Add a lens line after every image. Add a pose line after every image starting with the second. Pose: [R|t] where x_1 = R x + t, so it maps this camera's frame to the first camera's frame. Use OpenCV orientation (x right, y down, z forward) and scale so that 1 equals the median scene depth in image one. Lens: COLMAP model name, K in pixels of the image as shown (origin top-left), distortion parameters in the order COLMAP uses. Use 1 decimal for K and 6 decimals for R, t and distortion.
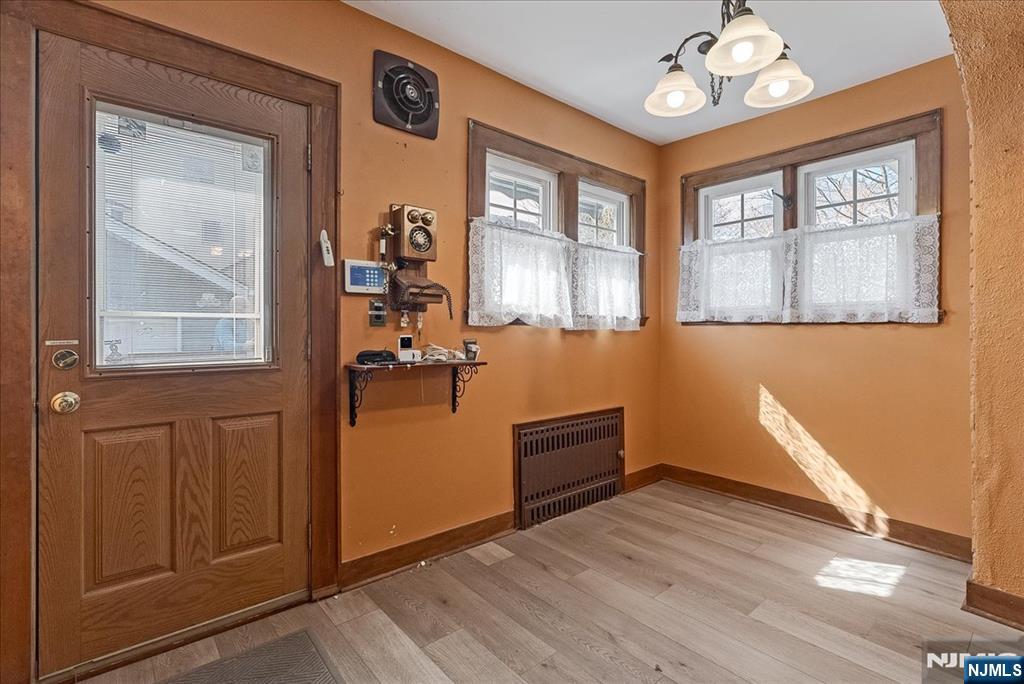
lens RADIAL K [[480.9, 0, 512.2], [0, 480.9, 331.9], [0, 0, 1]] dist [-0.002300, 0.001042]
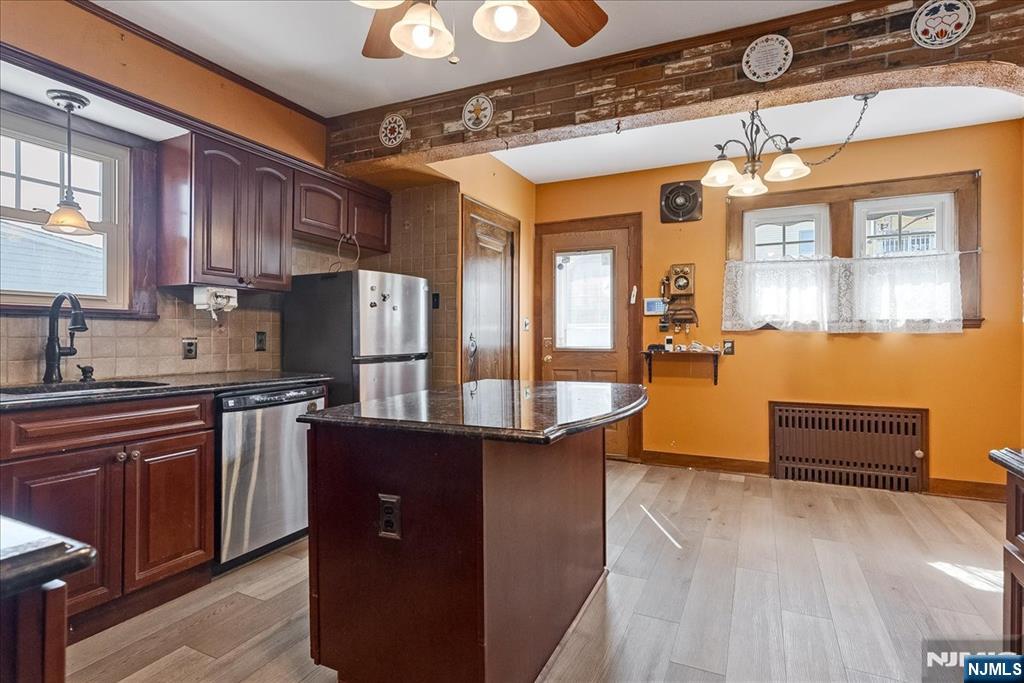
lens RADIAL K [[525.5, 0, 513.0], [0, 525.5, 337.0], [0, 0, 1]] dist [-0.000487, -0.000263]
pose [[0.404046, 0.004133, -0.914729, 1.294485], [0.002075, 0.999983, 0.005434, -0.003555], [0.914736, -0.004093, 0.404031, -0.347406]]
